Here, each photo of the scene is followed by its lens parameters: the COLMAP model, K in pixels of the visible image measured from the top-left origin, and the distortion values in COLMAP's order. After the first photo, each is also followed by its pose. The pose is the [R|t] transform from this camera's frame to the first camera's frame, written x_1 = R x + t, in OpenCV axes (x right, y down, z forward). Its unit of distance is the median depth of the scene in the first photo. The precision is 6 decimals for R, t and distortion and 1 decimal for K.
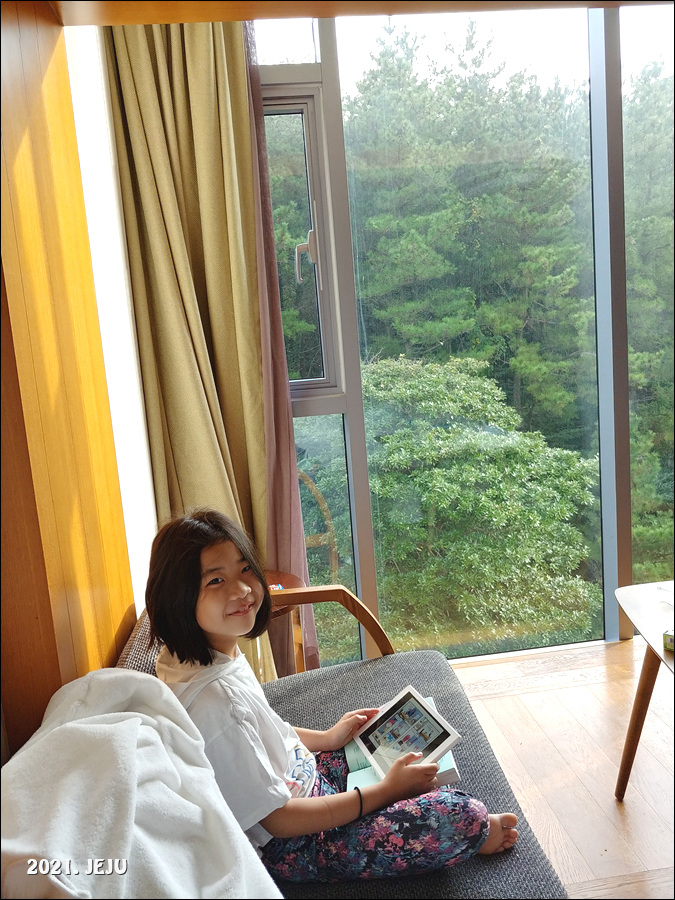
lens RADIAL K [[743.5, 0, 337.5], [0, 743.5, 450.0], [0, 0, 1]] dist [0.275470, -0.812668]
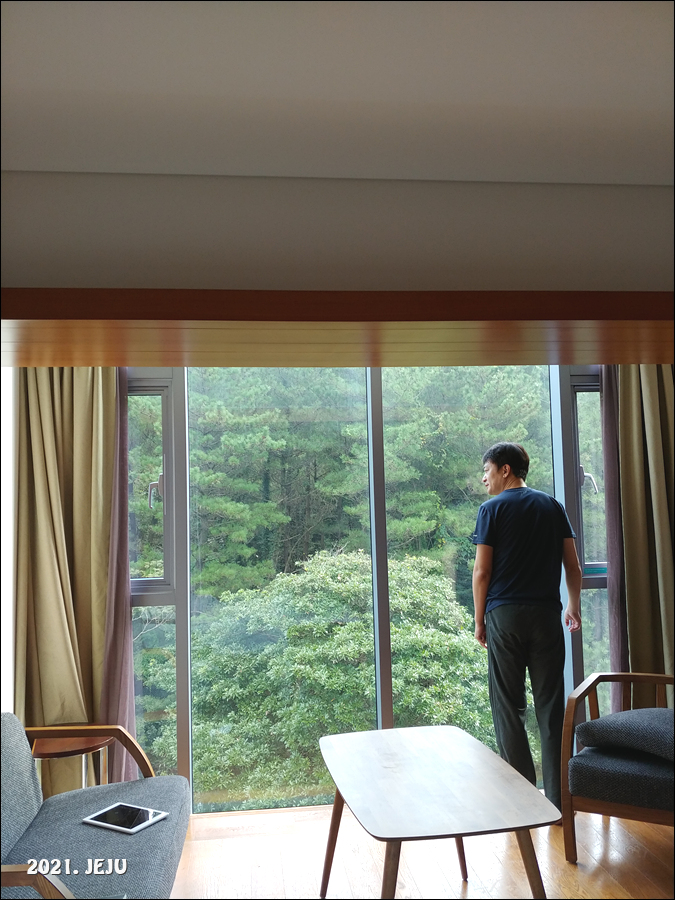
lens RADIAL K [[755.9, 0, 334.7], [0, 755.9, 467.3], [0, 0, 1]] dist [0.093891, -0.222938]
pose [[0.998565, 0.050745, -0.017098, 0.063617], [-0.053278, 0.973536, -0.222236, -0.000739], [0.005368, 0.222829, 0.974843, -0.082530]]
